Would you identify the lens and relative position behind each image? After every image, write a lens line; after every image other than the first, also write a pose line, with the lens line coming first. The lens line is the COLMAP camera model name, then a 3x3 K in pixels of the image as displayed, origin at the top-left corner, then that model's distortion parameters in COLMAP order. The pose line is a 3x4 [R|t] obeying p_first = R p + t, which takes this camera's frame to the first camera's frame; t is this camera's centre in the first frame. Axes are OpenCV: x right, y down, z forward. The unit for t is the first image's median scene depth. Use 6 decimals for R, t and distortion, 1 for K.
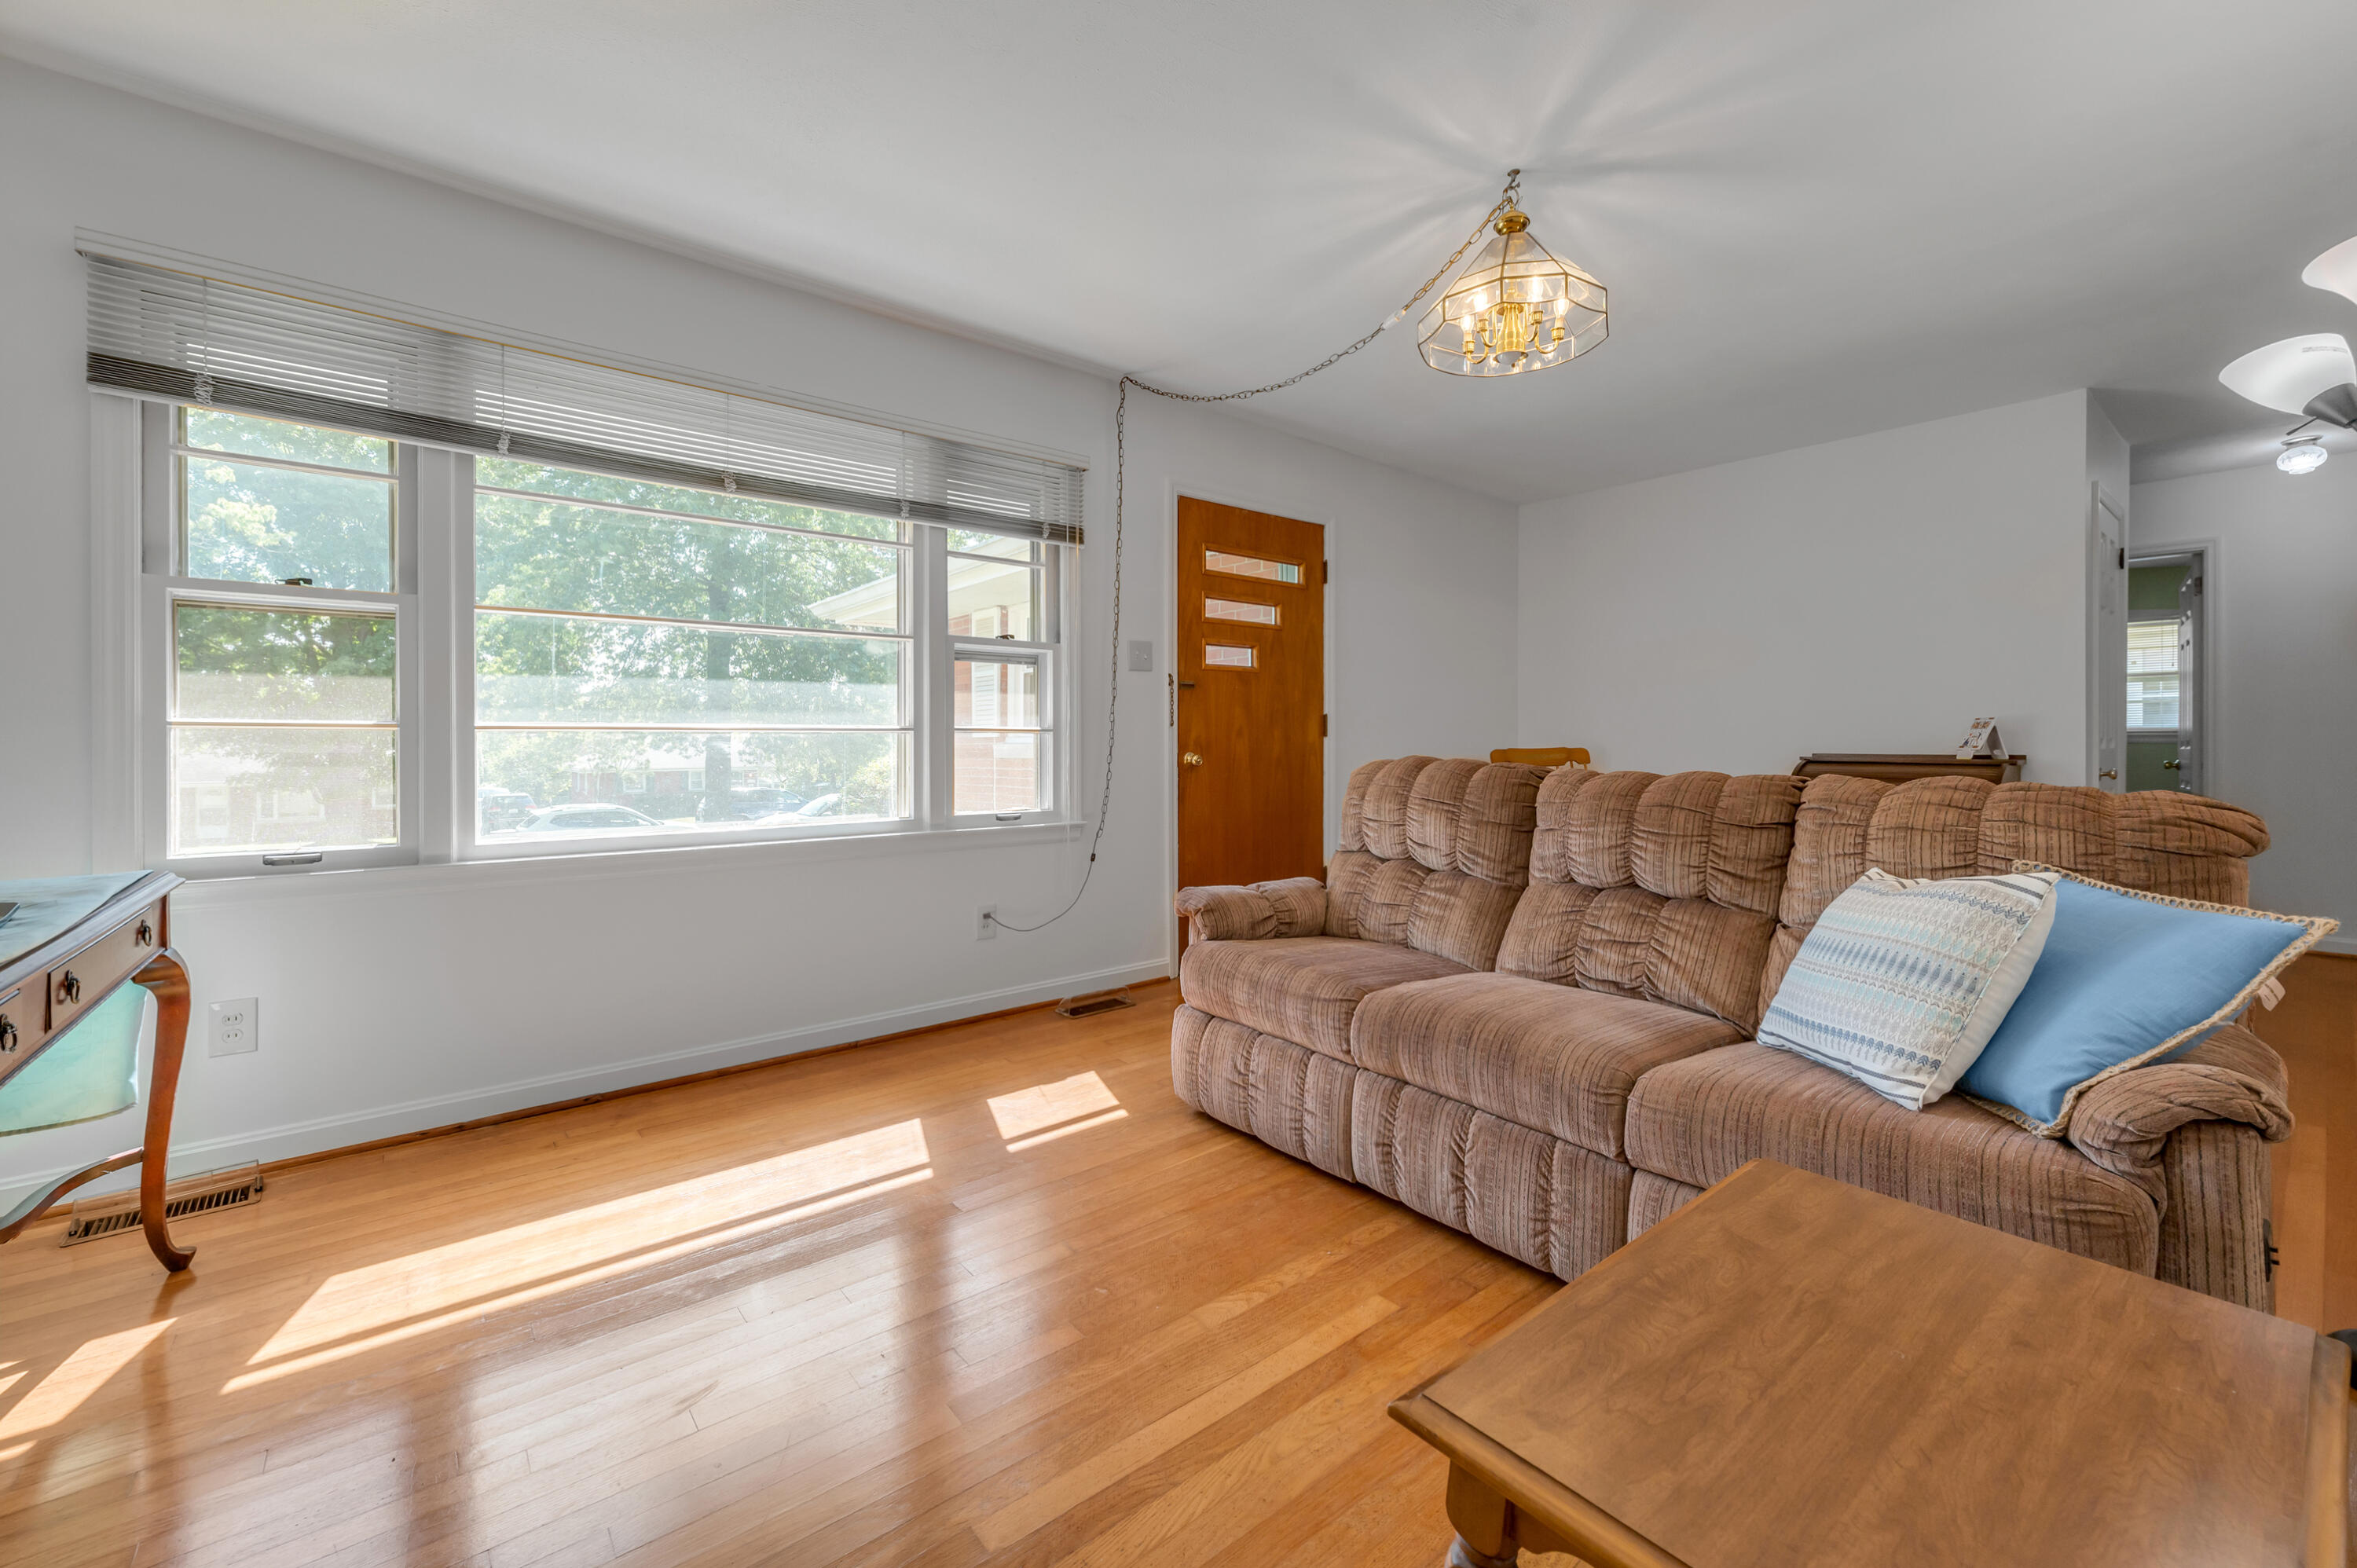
lens RADIAL K [[943.0, 0, 1170.7], [0, 943.0, 755.2], [0, 0, 1]] dist [0.000066, -0.000005]
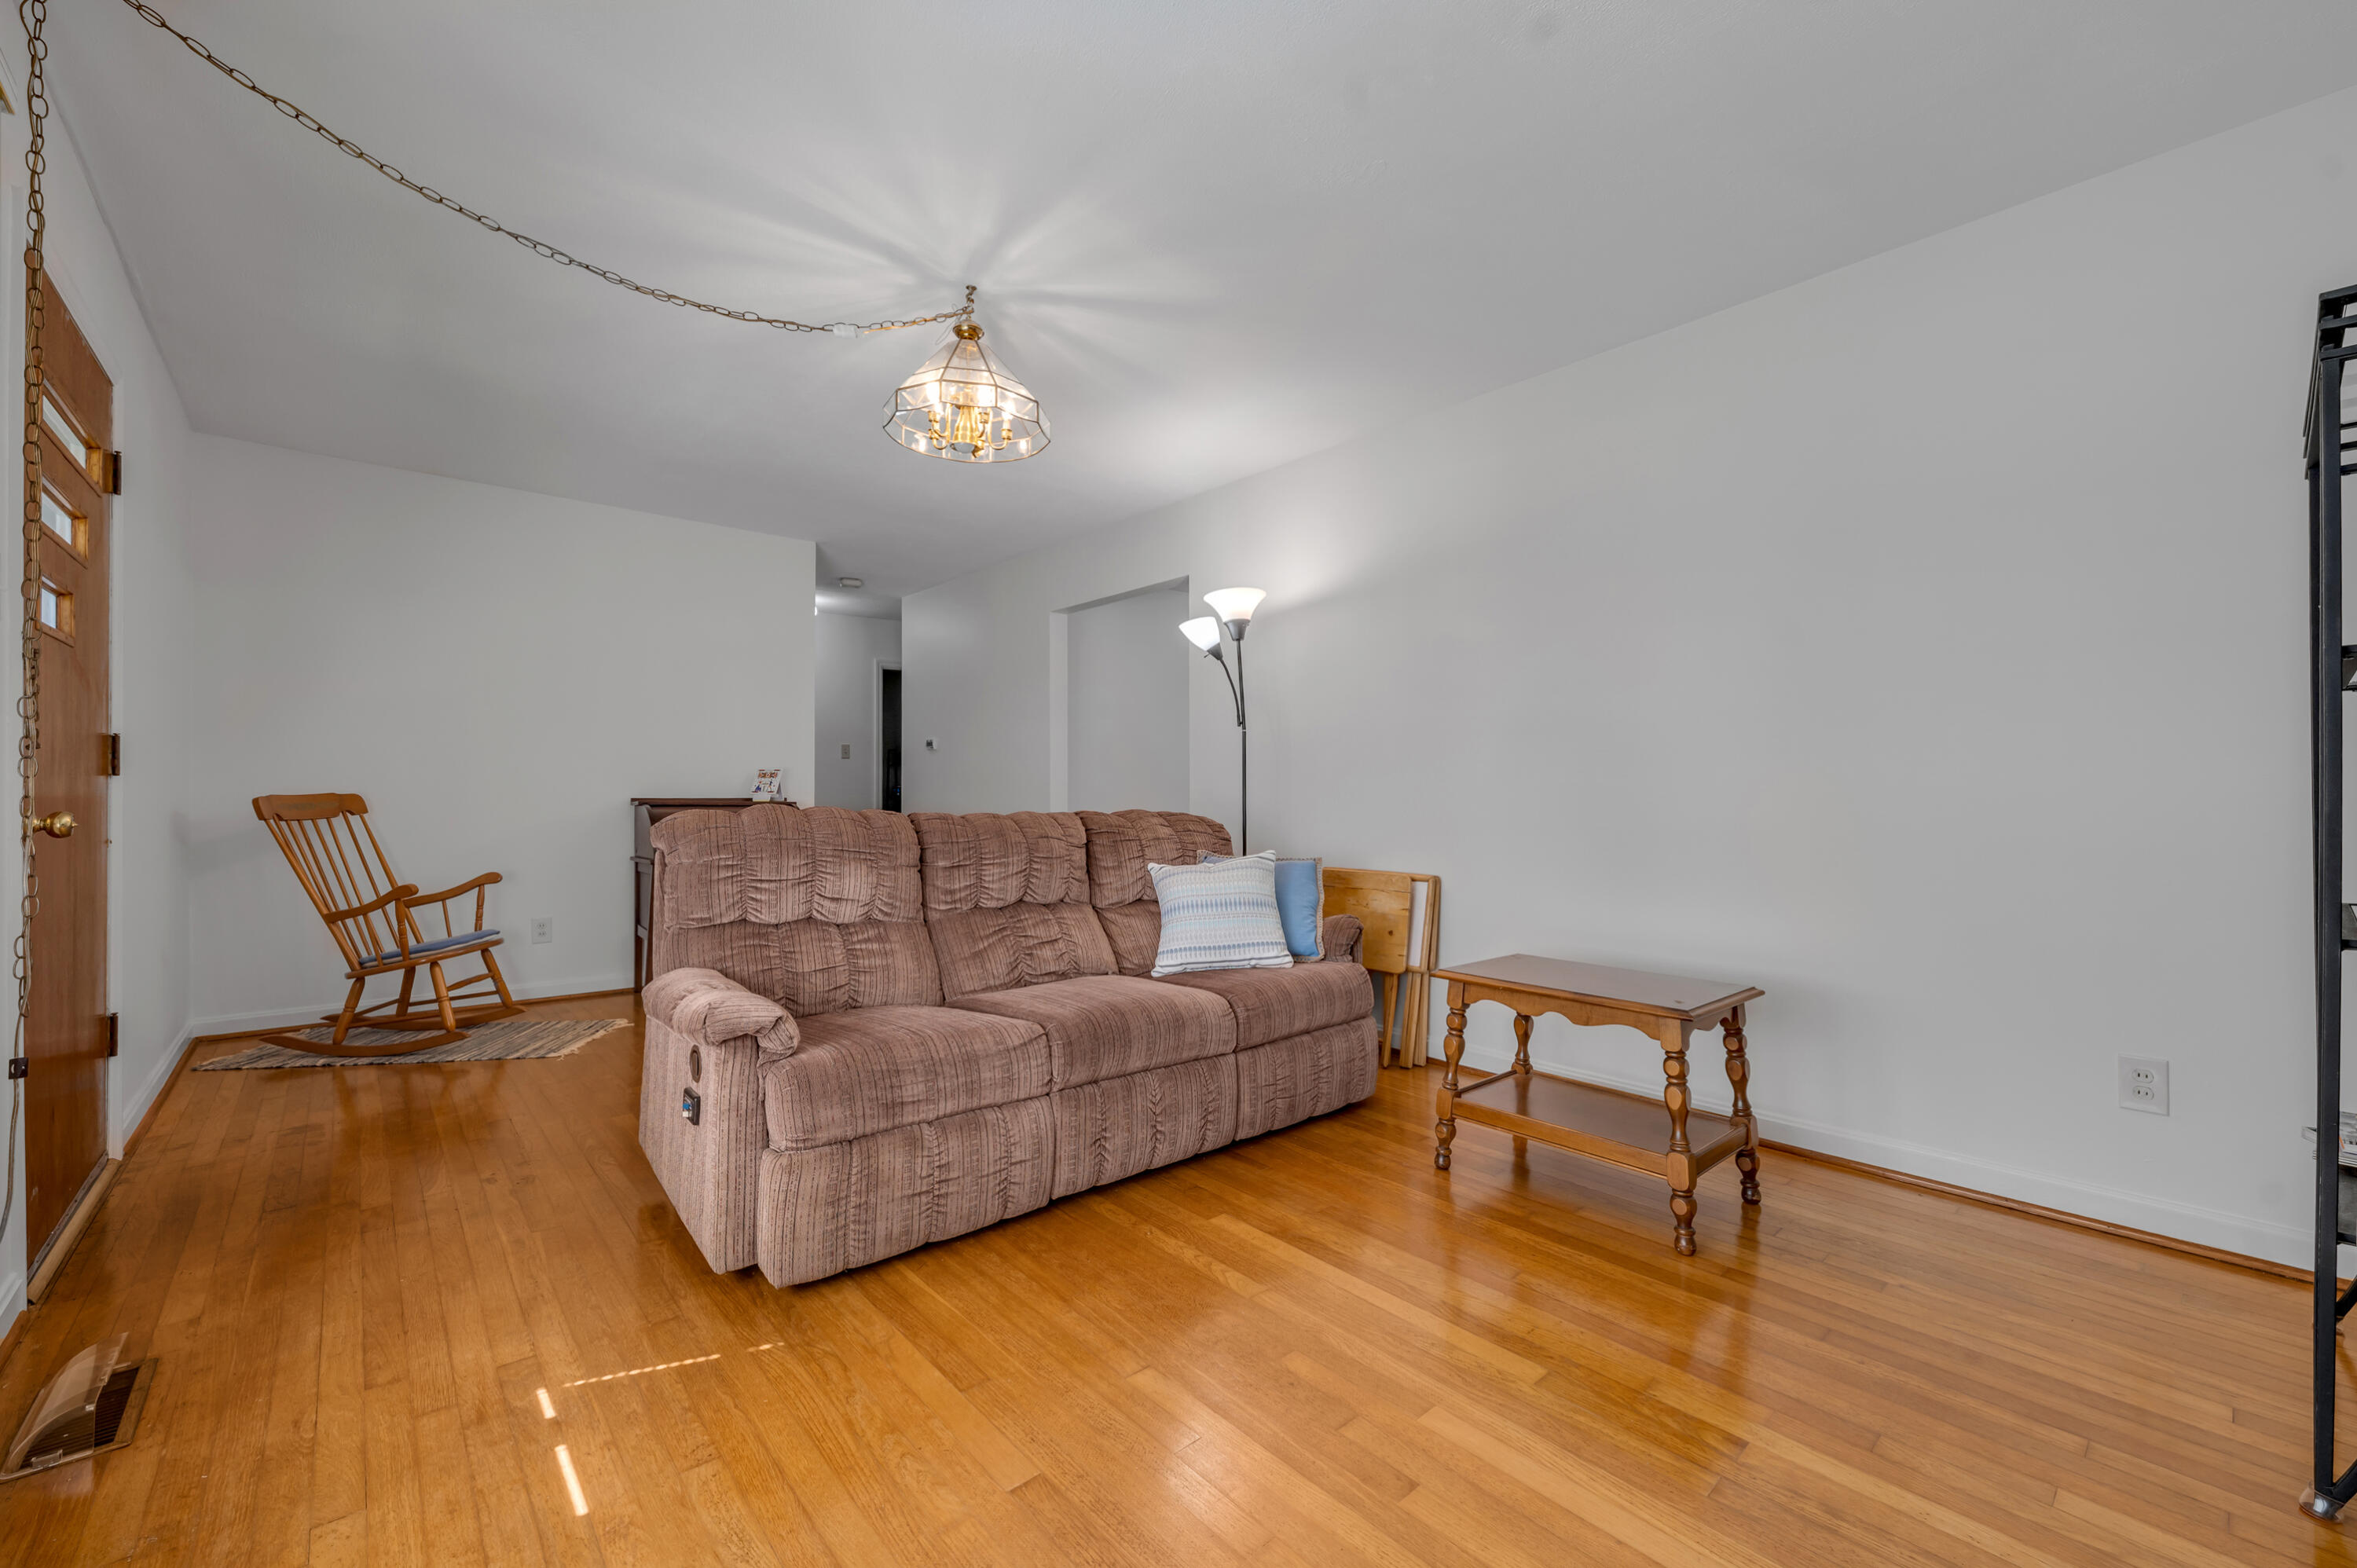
lens RADIAL K [[954.9, 0, 1182.0], [0, 954.9, 791.7], [0, 0, 1]] dist [-0.000616, -0.000048]
pose [[-0.045366, -0.002960, 0.998966, -0.849506], [0.007064, 0.999970, 0.003284, -0.014363], [-0.998945, 0.007206, -0.045343, 0.856560]]
